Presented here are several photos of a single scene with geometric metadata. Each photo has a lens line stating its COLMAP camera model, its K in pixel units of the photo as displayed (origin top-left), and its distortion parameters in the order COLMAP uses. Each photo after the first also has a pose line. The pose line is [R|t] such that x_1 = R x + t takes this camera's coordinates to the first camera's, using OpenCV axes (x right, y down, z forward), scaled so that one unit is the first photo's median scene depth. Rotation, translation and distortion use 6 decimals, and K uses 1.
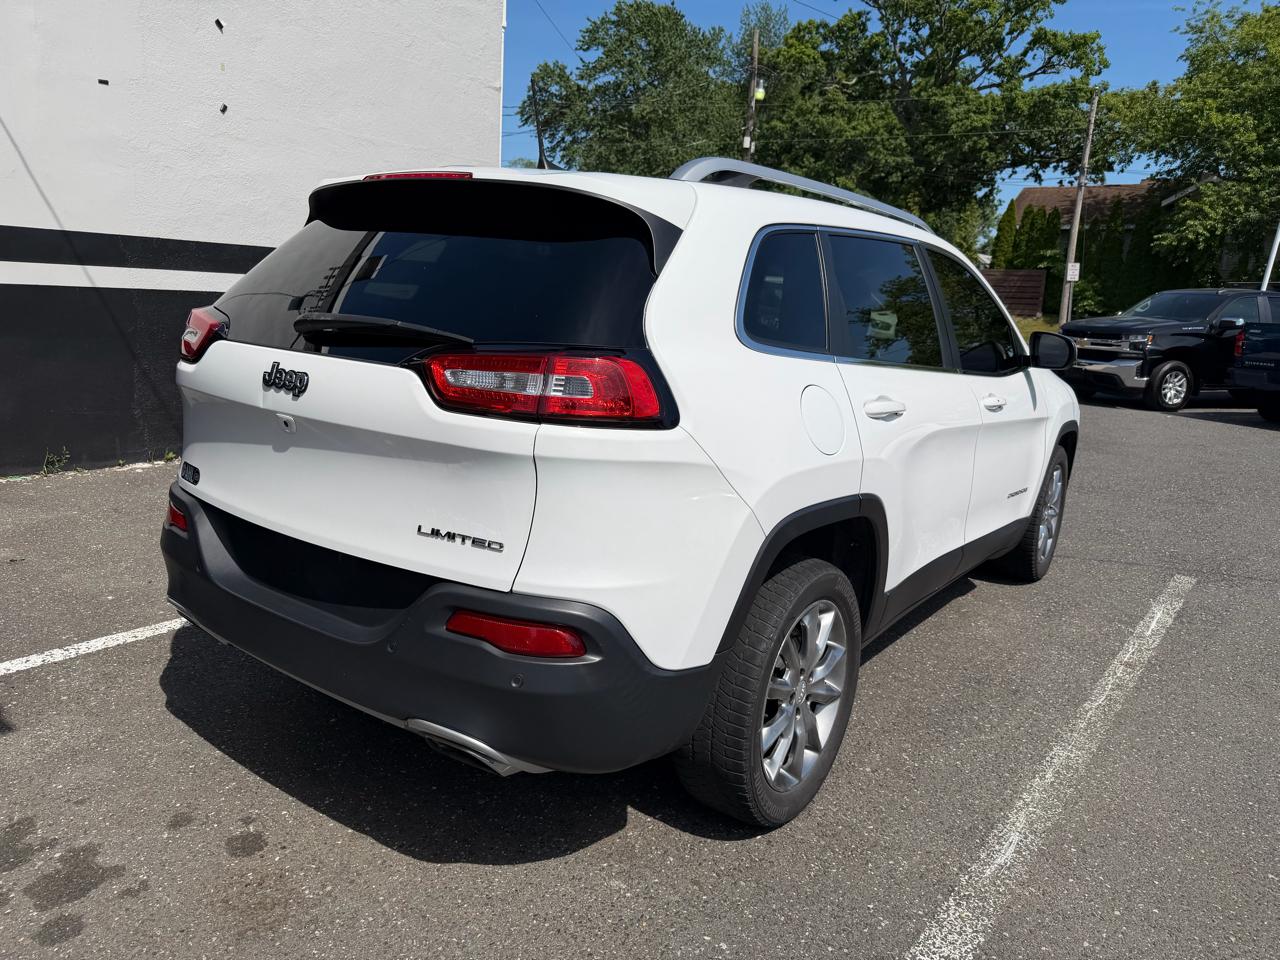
lens RADIAL K [[905.4, 0, 643.7], [0, 905.4, 483.3], [0, 0, 1]] dist [0.018644, -0.027195]
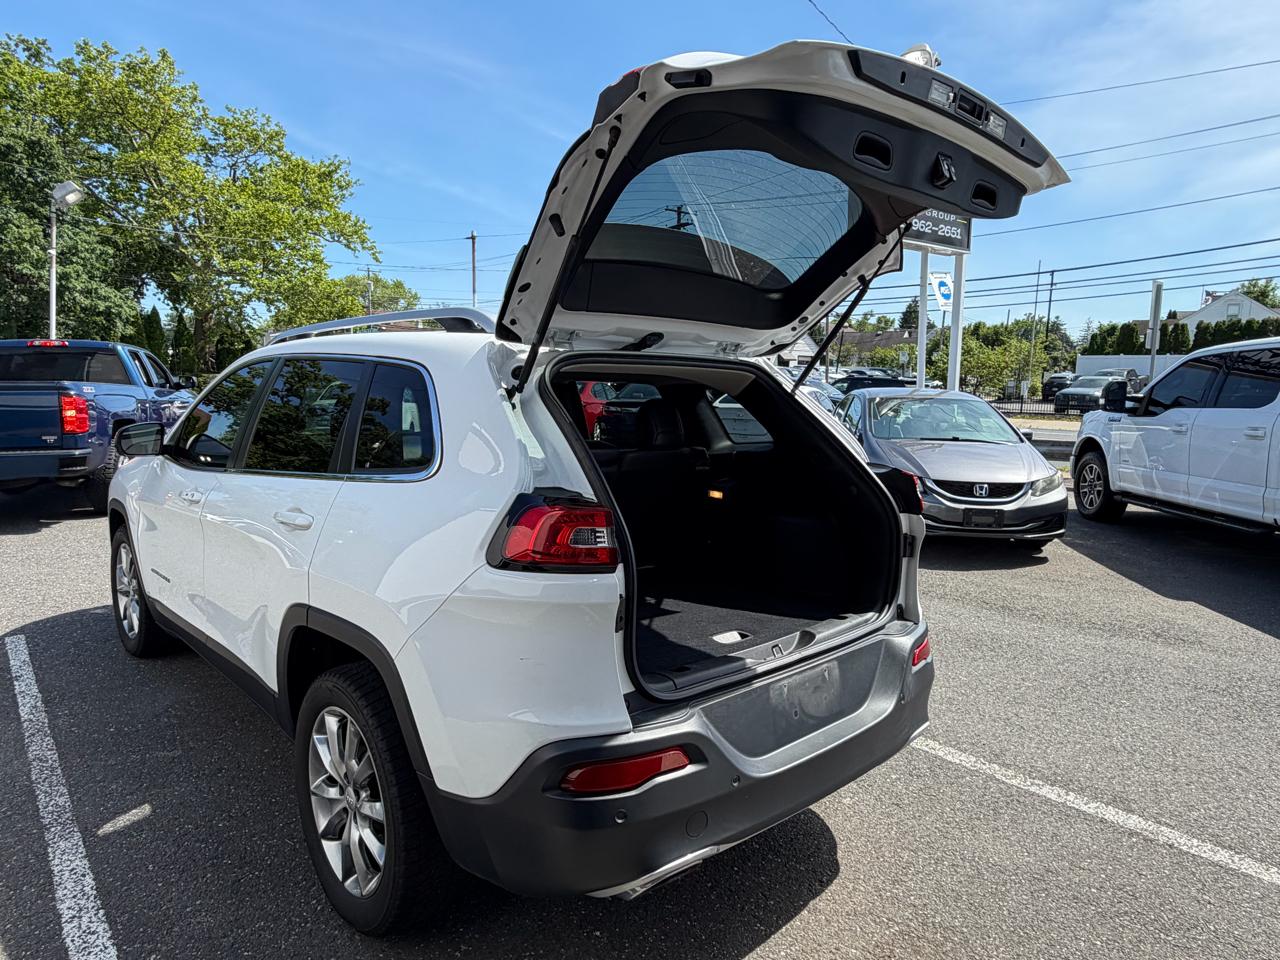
lens RADIAL K [[794.5, 0, 626.2], [0, 794.5, 489.1], [0, 0, 1]] dist [0.000265, 0.000070]
pose [[0.206852, -0.182366, 0.961226, -0.593506], [0.198315, 0.969895, 0.141334, -0.156389], [-0.958062, 0.161390, 0.236790, 0.424536]]
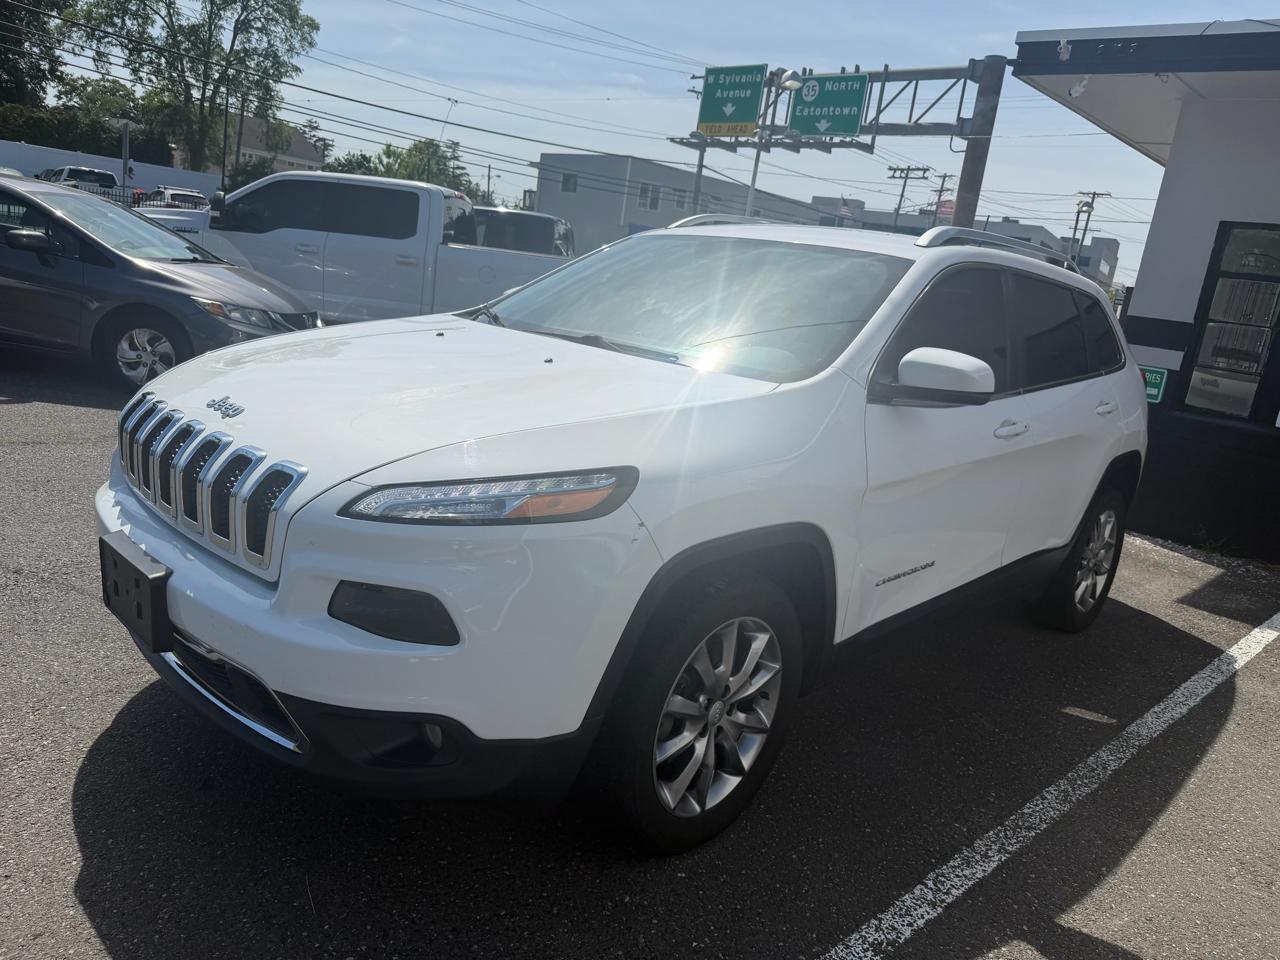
lens RADIAL K [[905.4, 0, 642.6], [0, 905.4, 485.2], [0, 0, 1]] dist [0.018644, -0.027195]
pose [[-0.973108, -0.209967, 0.094739, 0.139978], [-0.150066, 0.889878, 0.430811, -0.334082], [-0.174762, 0.405008, -0.897455, 1.558981]]
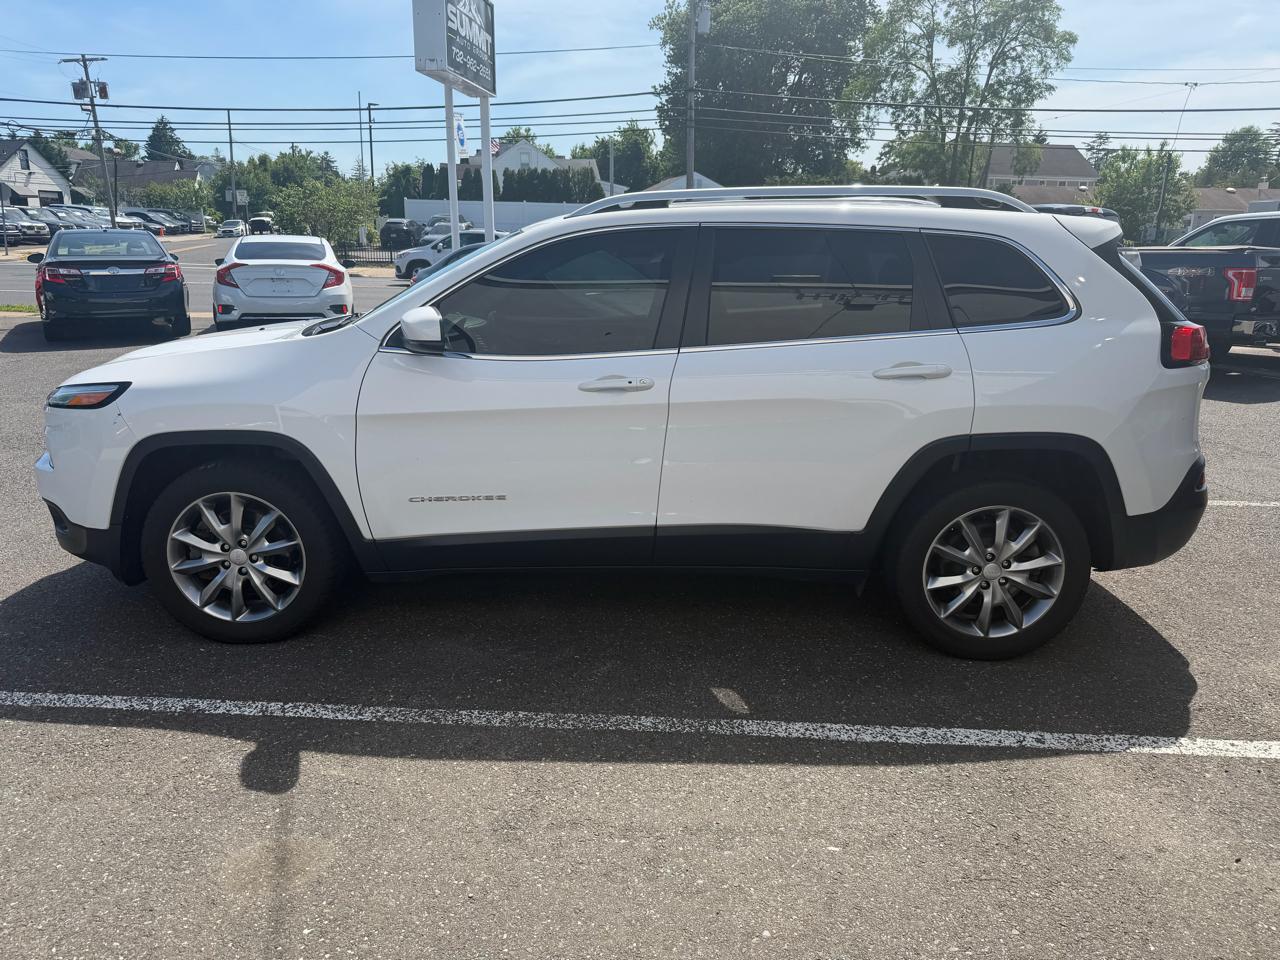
lens RADIAL K [[905.4, 0, 627.1], [0, 905.4, 485.4], [0, 0, 1]] dist [0.018644, -0.027195]
pose [[-0.564181, -0.276571, 0.777951, -0.585050], [0.130349, 0.900576, 0.414696, -0.335255], [-0.815297, 0.335369, -0.472037, 1.246748]]
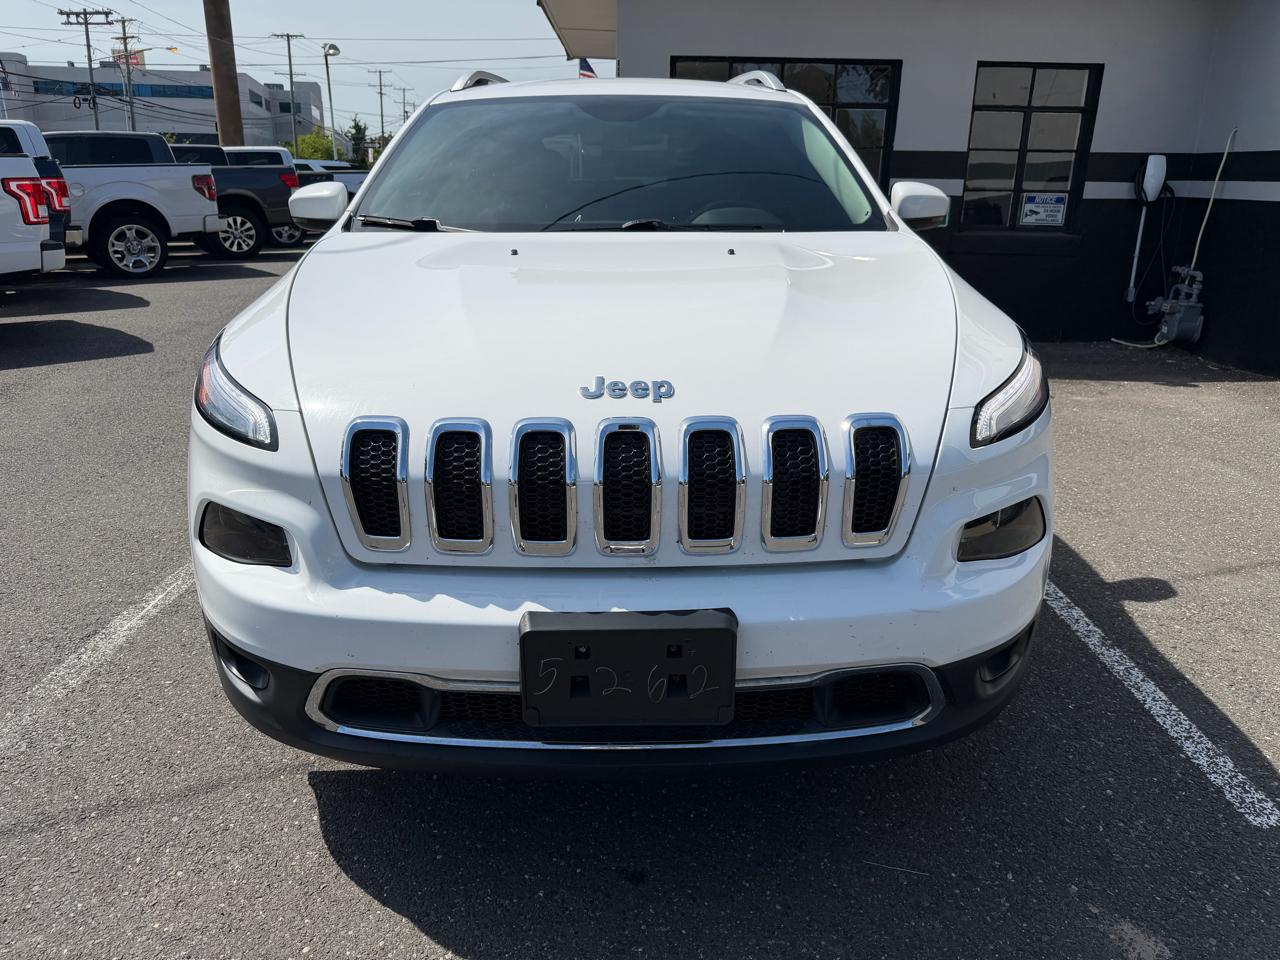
lens RADIAL K [[905.4, 0, 635.5], [0, 905.4, 486.2], [0, 0, 1]] dist [0.018644, -0.027195]
pose [[-0.795018, 0.134652, -0.591452, 0.574056], [-0.175905, 0.881973, 0.437242, -0.255670], [0.580521, 0.451654, -0.677498, 1.413251]]
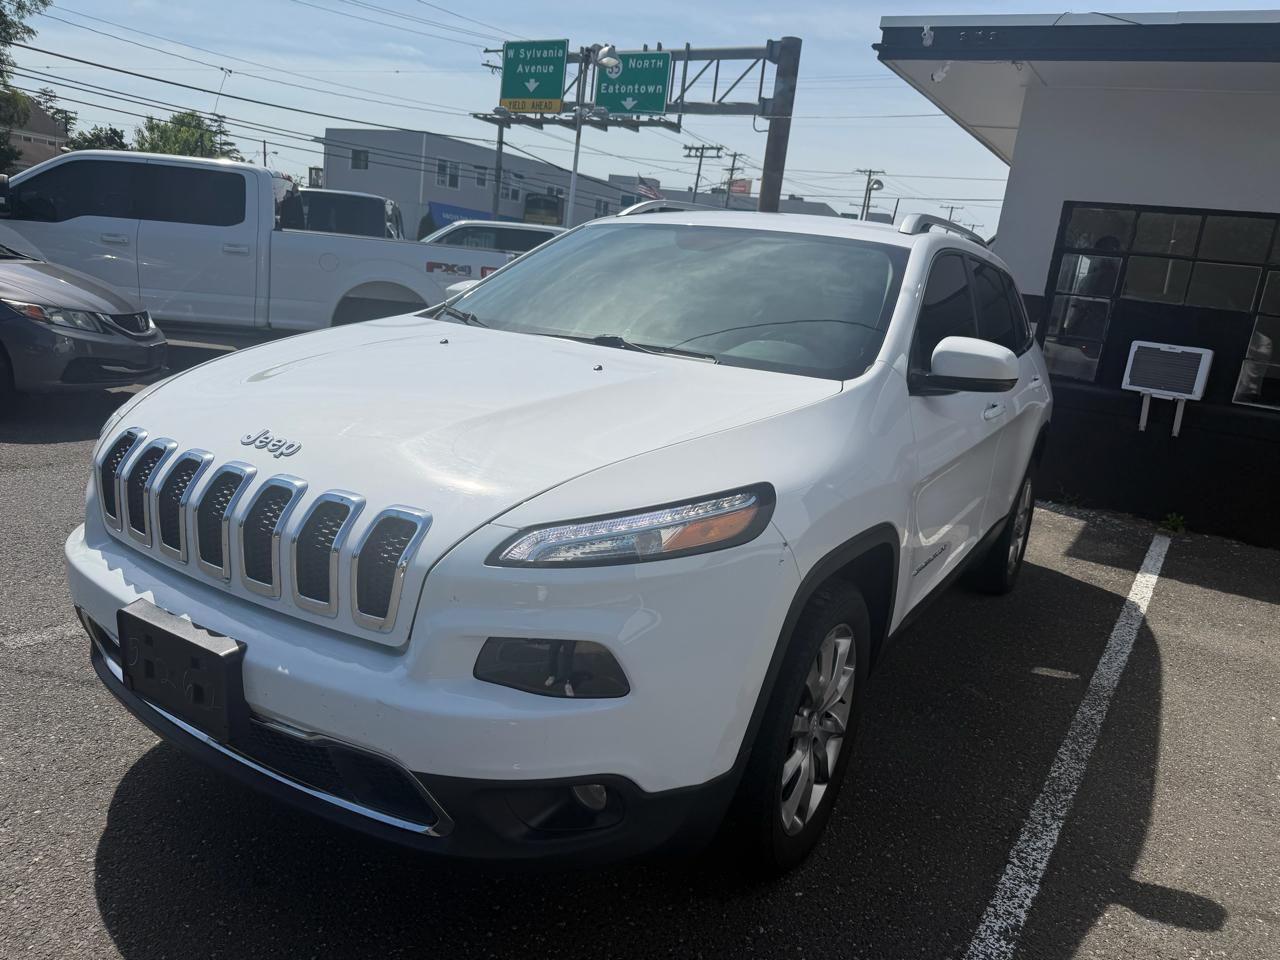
lens RADIAL K [[905.4, 0, 644.1], [0, 905.4, 498.6], [0, 0, 1]] dist [0.018644, -0.027195]
pose [[-0.983479, -0.139459, -0.115411, 0.275610], [-0.175931, 0.886484, 0.428011, -0.314303], [0.042620, 0.441244, -0.896374, 1.534757]]
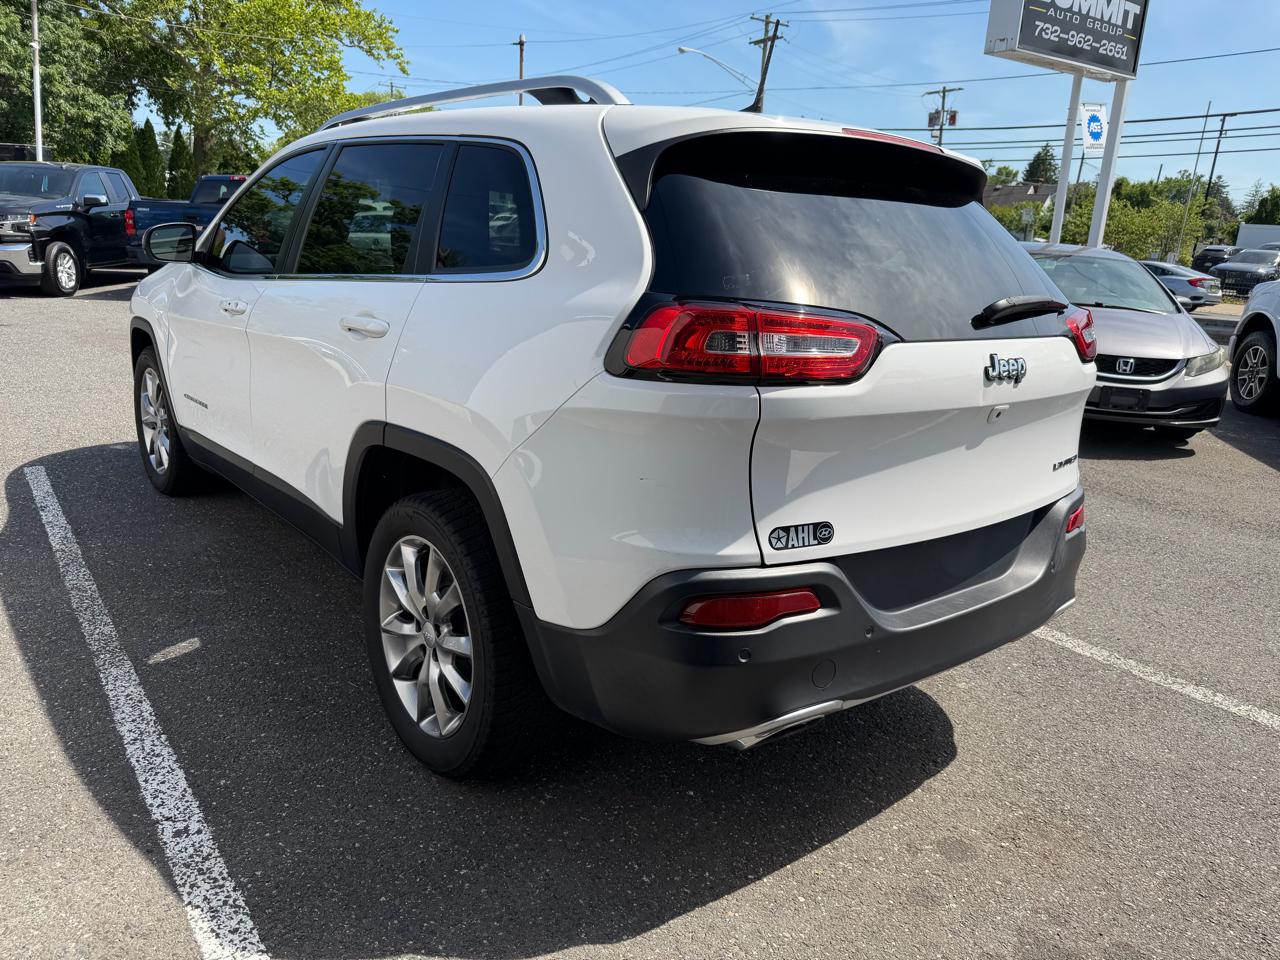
lens RADIAL K [[905.4, 0, 635.4], [0, 905.4, 489.2], [0, 0, 1]] dist [0.018644, -0.027195]
pose [[0.263178, -0.300759, 0.916669, -0.603634], [0.158721, 0.950715, 0.266360, -0.132813], [-0.951601, 0.075395, 0.297944, 0.462853]]
